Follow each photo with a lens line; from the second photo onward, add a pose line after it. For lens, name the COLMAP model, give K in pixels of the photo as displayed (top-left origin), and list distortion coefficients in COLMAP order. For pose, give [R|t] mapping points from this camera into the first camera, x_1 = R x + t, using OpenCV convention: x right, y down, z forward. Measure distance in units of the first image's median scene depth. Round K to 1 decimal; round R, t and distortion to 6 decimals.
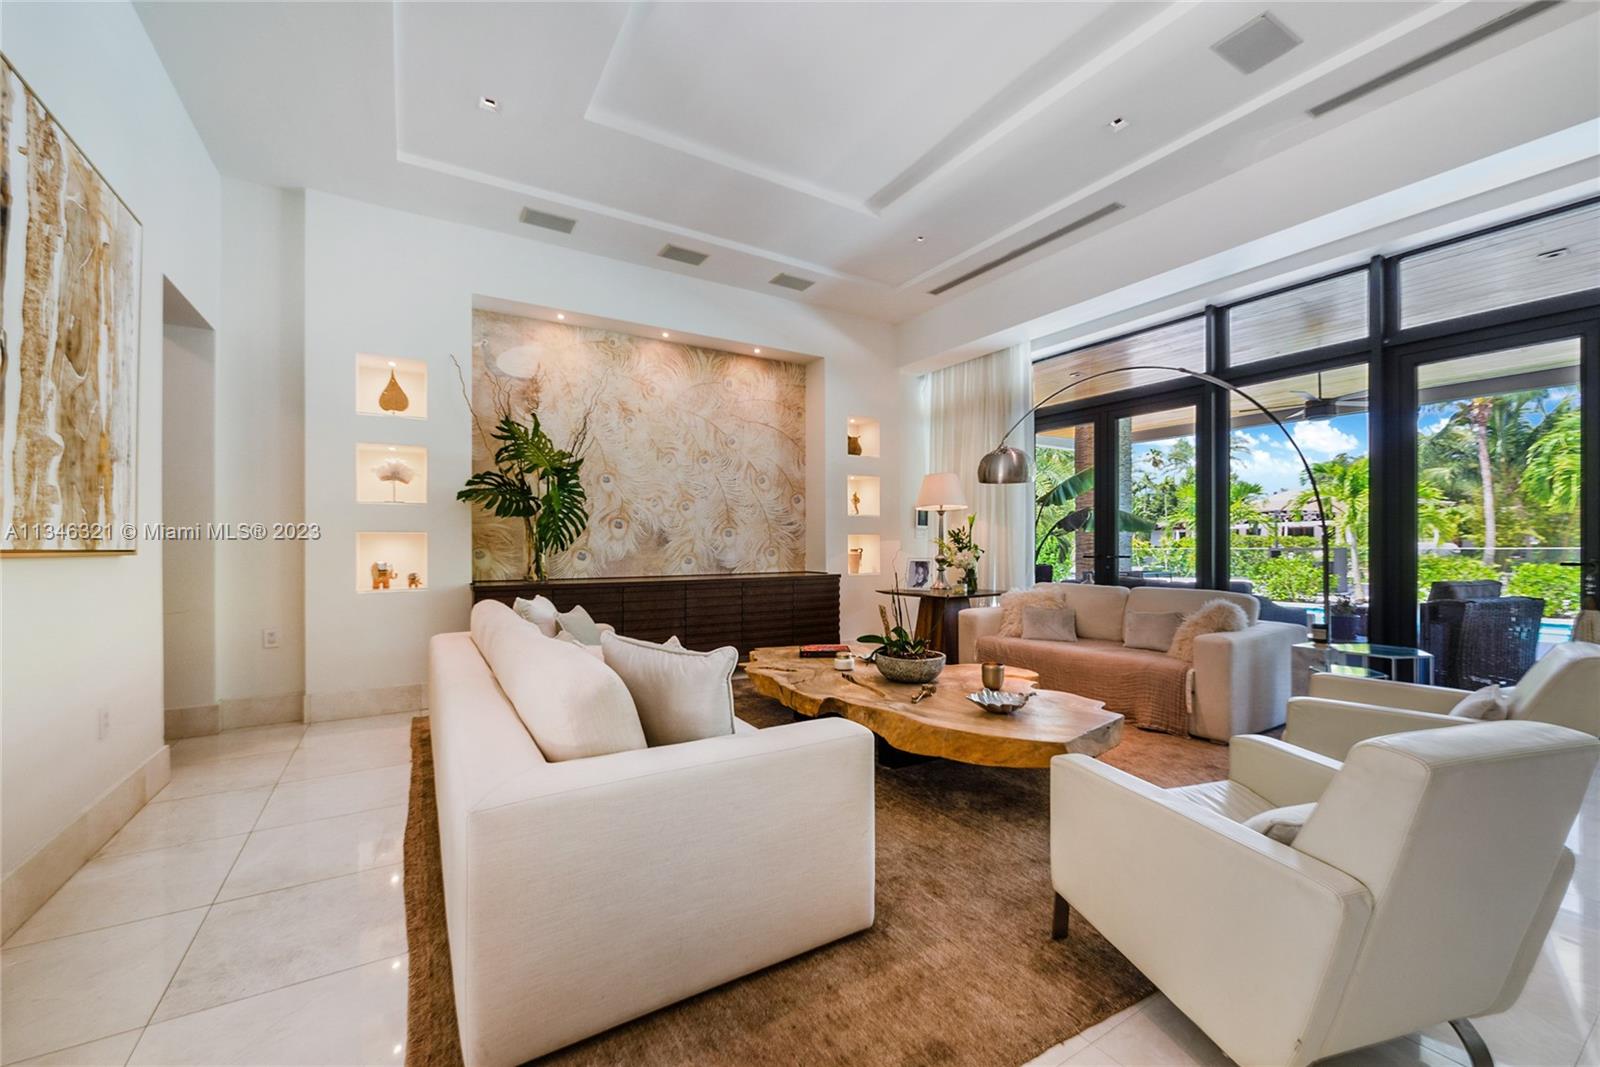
lens RADIAL K [[635.8, 0, 797.2], [0, 635.8, 537.4], [0, 0, 1]] dist [-0.009931, -0.000228]
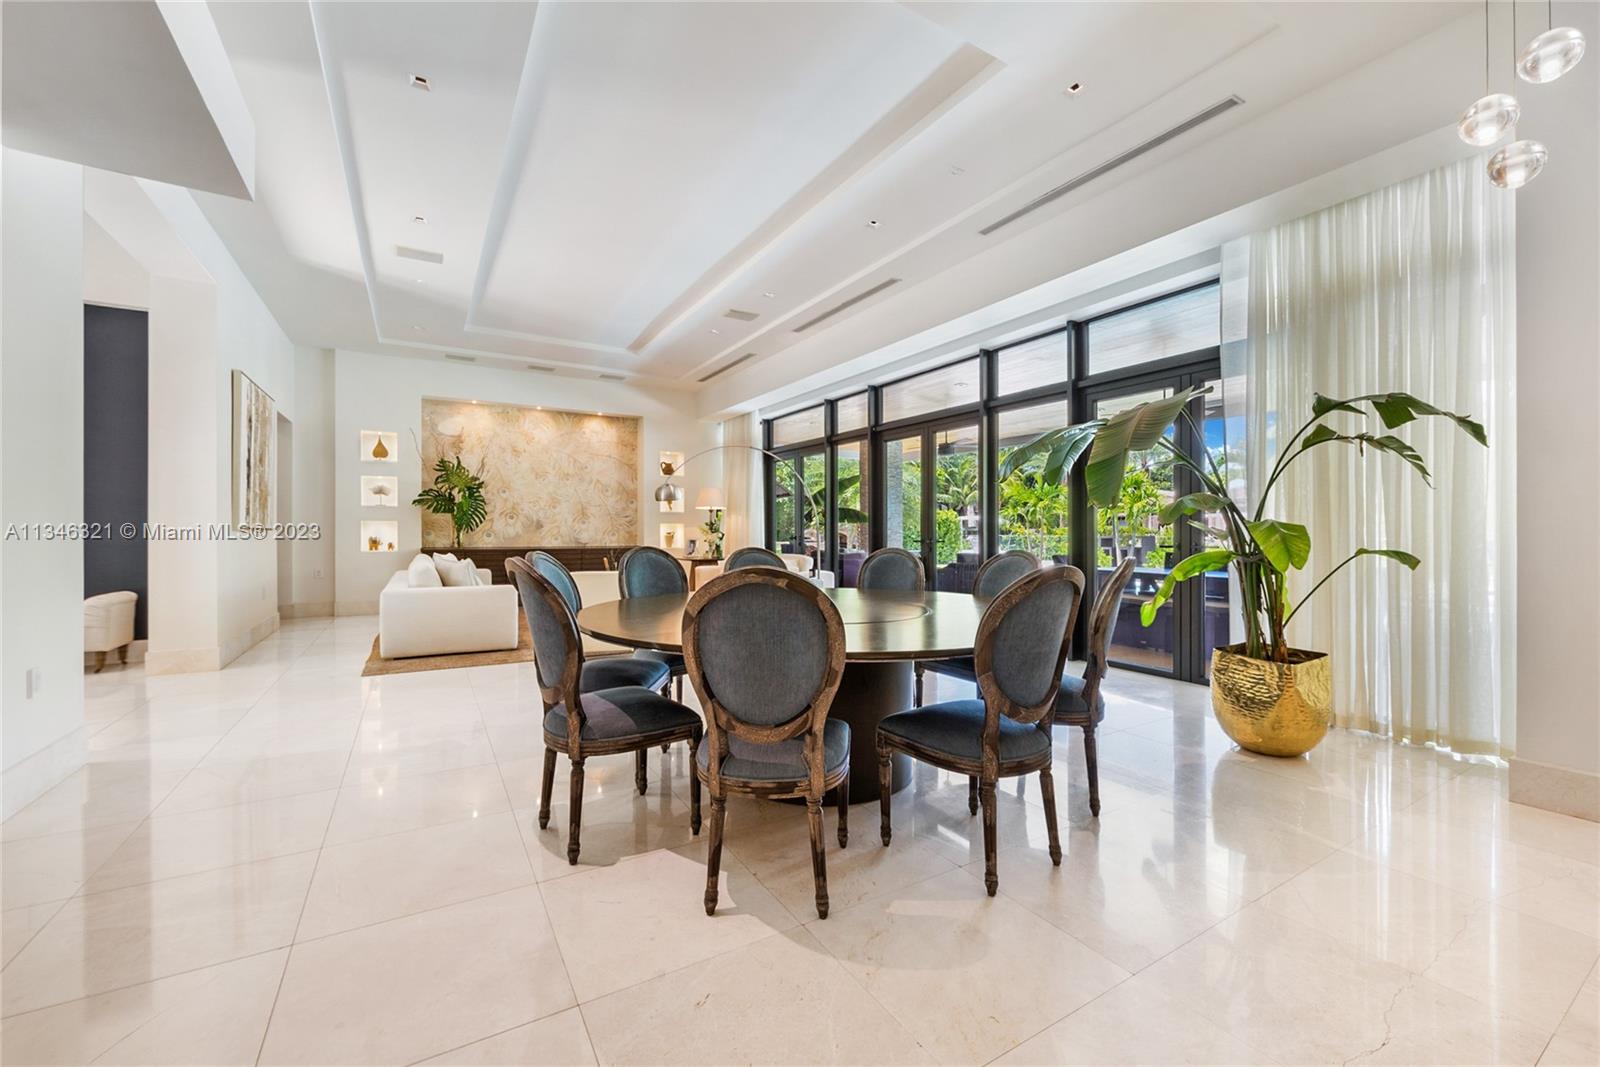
lens RADIAL K [[635.8, 0, 801.0], [0, 635.8, 531.9], [0, 0, 1]] dist [-0.009931, -0.000228]
pose [[0.999884, 0.009621, -0.011791, 0.541556], [-0.009451, 0.999852, 0.014343, -0.011833], [0.011927, -0.014230, 0.999828, -0.741251]]
